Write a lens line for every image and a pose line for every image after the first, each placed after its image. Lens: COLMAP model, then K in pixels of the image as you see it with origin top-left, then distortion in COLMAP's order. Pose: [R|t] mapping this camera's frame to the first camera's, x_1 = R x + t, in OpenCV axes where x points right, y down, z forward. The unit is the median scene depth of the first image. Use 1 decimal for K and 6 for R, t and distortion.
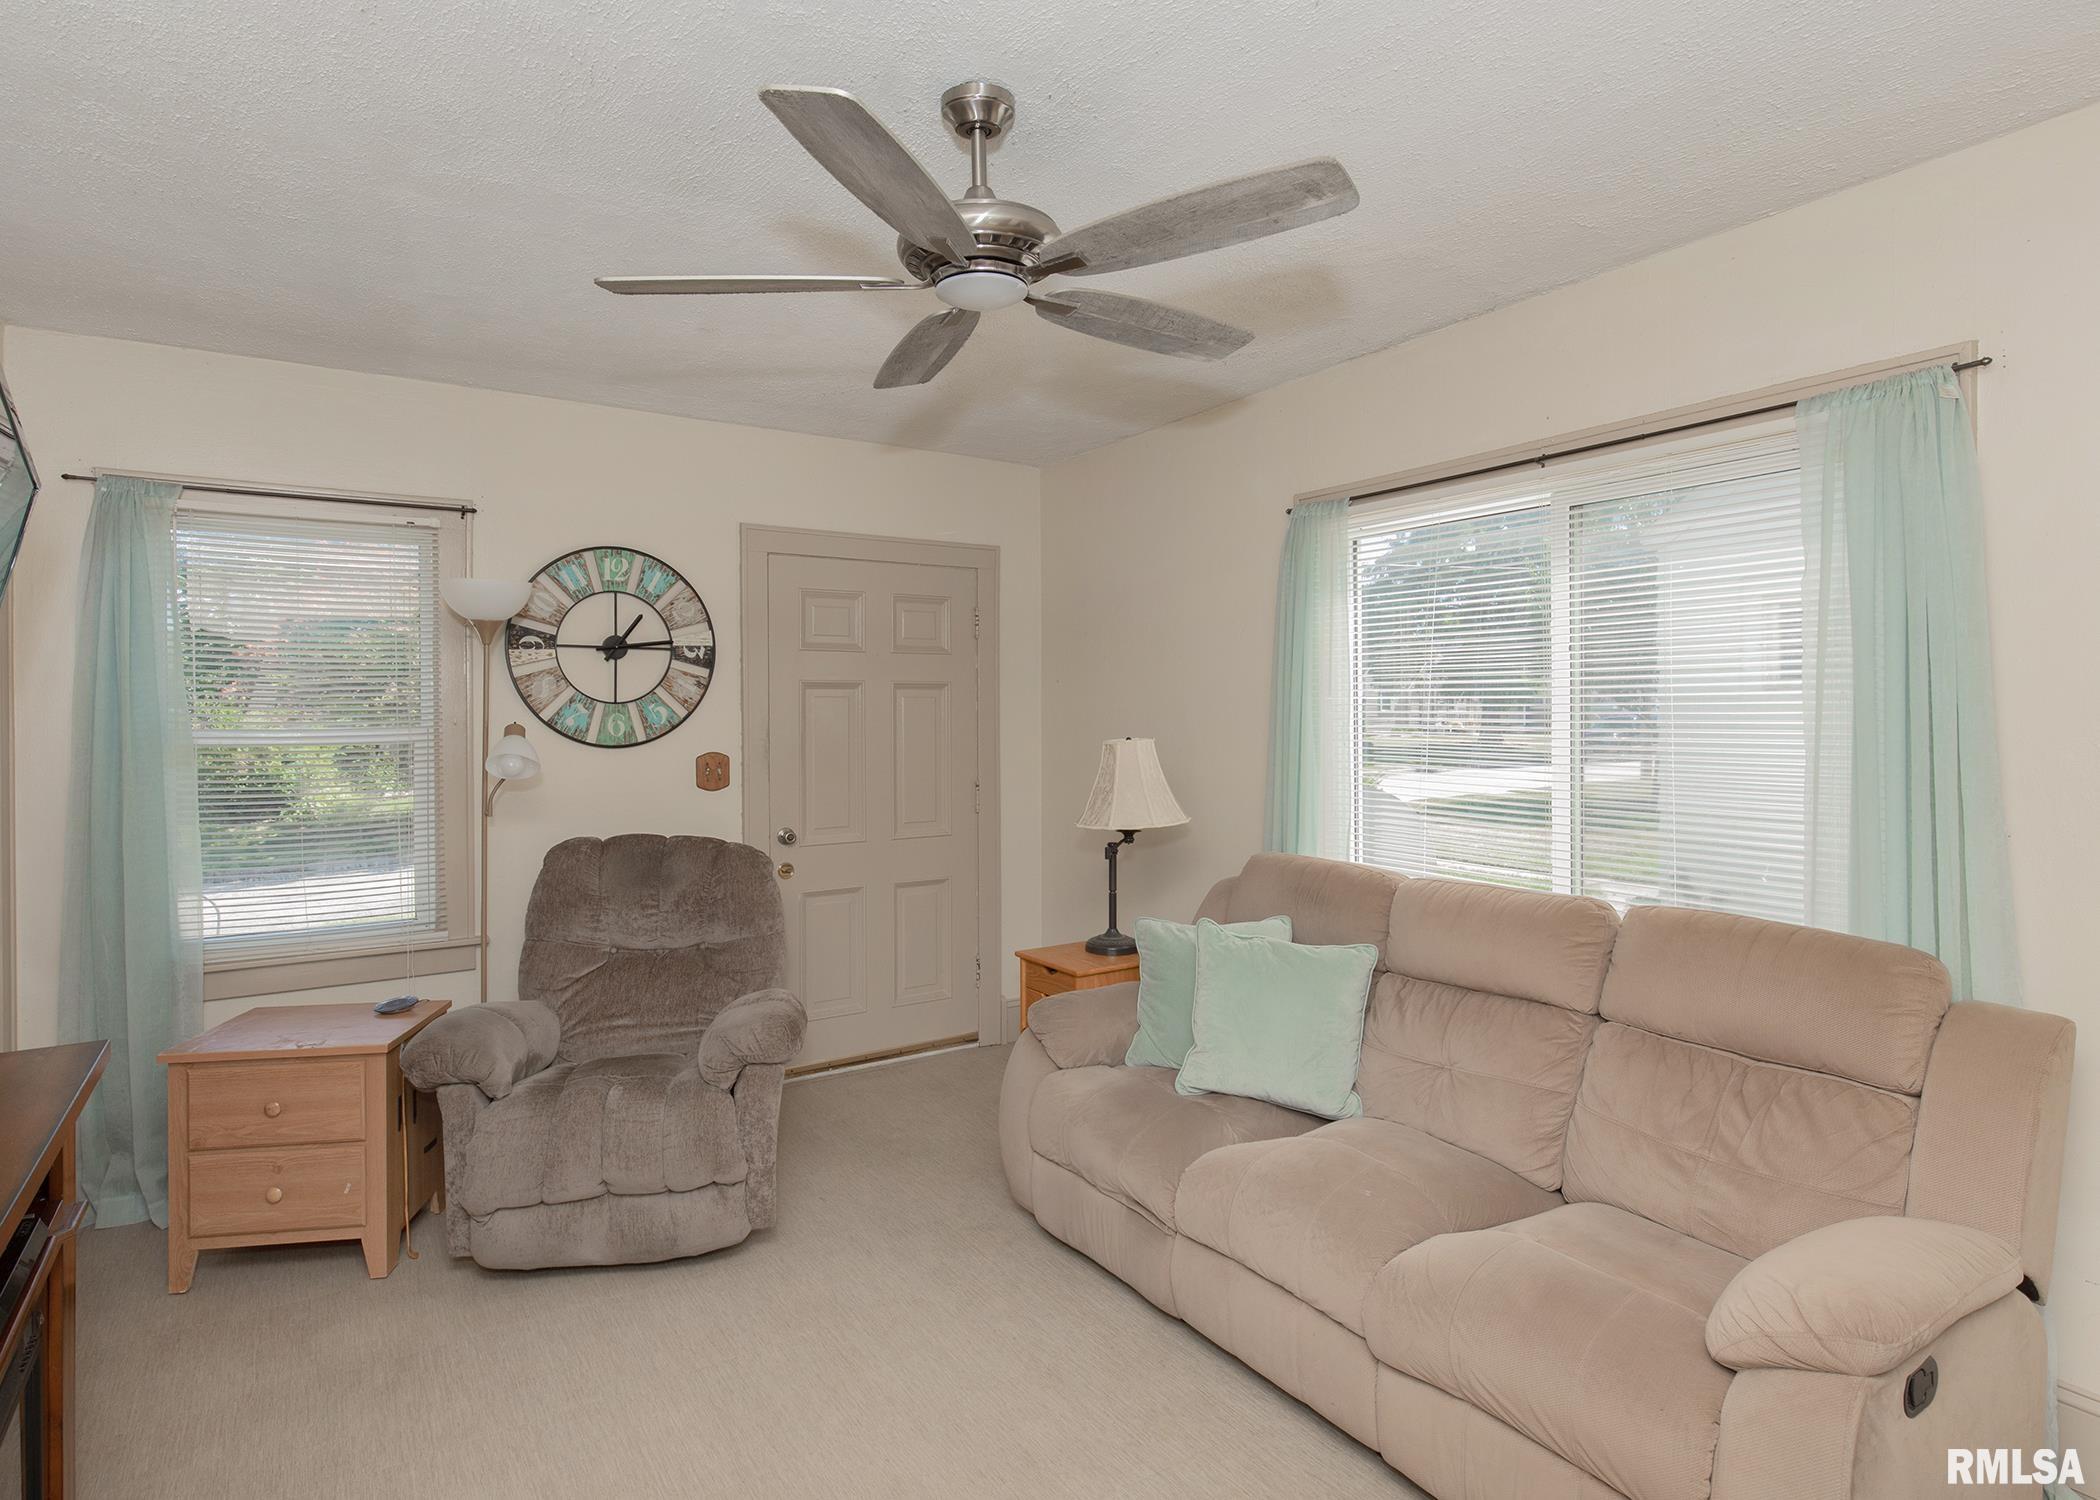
lens RADIAL K [[1111.1, 0, 1046.8], [0, 1111.1, 723.7], [0, 0, 1]] dist [0.000689, -0.011180]
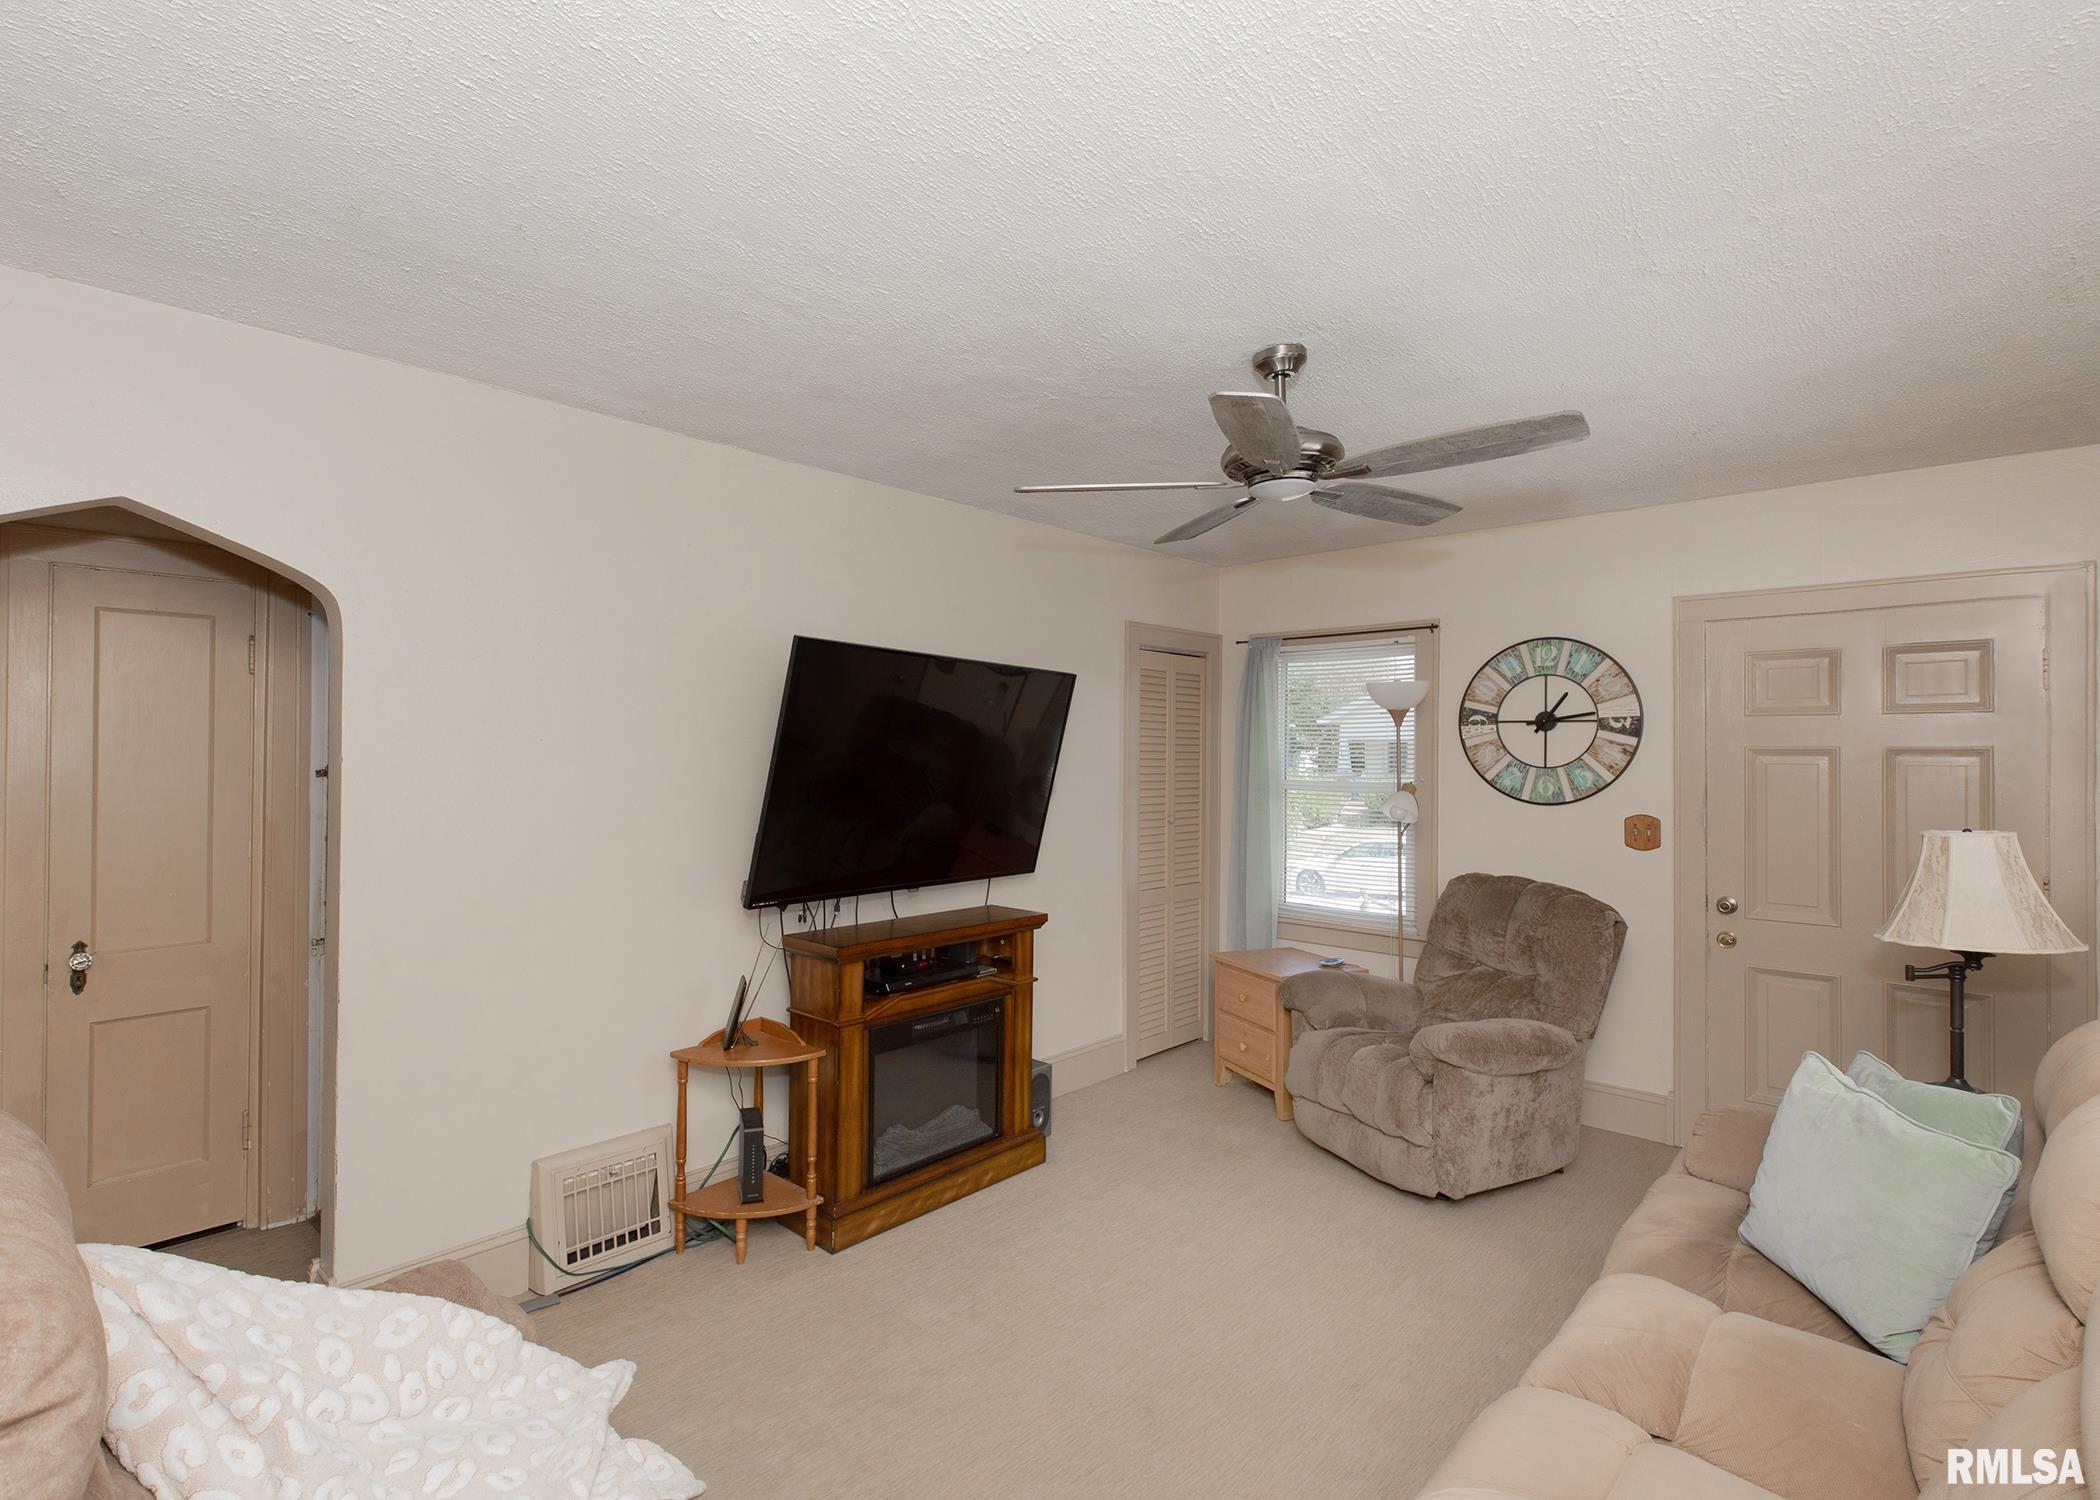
lens RADIAL K [[1009.3, 0, 998.8], [0, 1009.3, 756.9], [0, 0, 1]] dist [0.000676, -0.000232]
pose [[0.218461, 0.009739, -0.975797, 0.557312], [-0.017353, 0.999831, 0.006094, -0.027258], [0.975691, 0.015602, 0.218593, 0.191750]]
